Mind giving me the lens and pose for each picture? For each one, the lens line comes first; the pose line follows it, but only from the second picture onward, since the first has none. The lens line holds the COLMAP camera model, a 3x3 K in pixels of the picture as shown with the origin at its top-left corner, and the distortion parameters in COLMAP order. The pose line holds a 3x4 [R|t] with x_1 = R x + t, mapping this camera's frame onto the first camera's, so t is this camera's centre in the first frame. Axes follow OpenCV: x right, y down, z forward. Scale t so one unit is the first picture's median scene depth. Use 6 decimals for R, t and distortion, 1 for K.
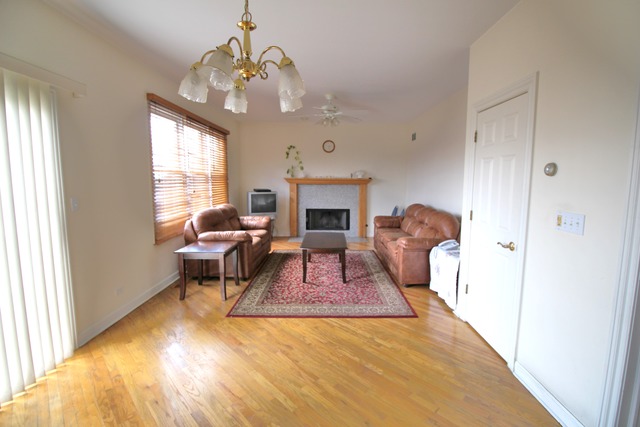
lens RADIAL K [[302.5, 0, 320.0], [0, 302.5, 213.5], [0, 0, 1]] dist [0.000095, 0.000011]
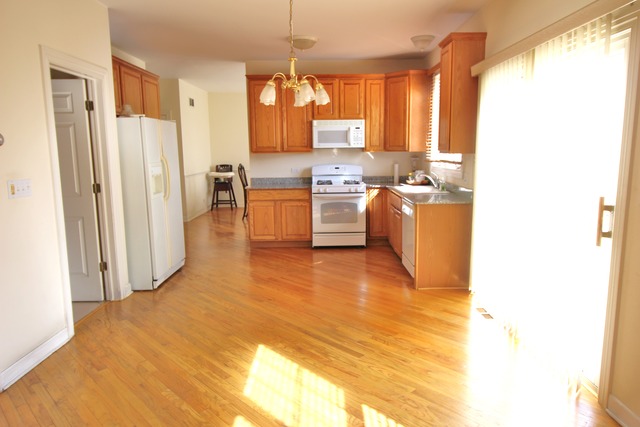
lens RADIAL K [[440.8, 0, 330.6], [0, 440.8, 214.6], [0, 0, 1]] dist [-0.001324, -0.001096]
pose [[-0.999008, 0.010512, -0.043267, -0.187056], [-0.001091, 0.965662, 0.259798, -0.226503], [0.044512, 0.259587, -0.964693, 1.986264]]
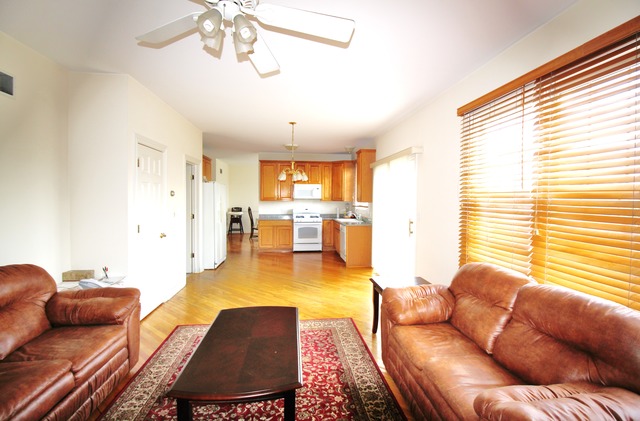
lens RADIAL K [[314.2, 0, 320.0], [0, 314.2, 210.5], [0, 0, 1]] dist [0.000286, 0.000015]
pose [[-0.992373, -0.006326, -0.123111, -0.054614], [-0.024930, 0.988346, 0.150168, -0.332357], [0.120726, 0.152092, -0.980966, 2.868548]]
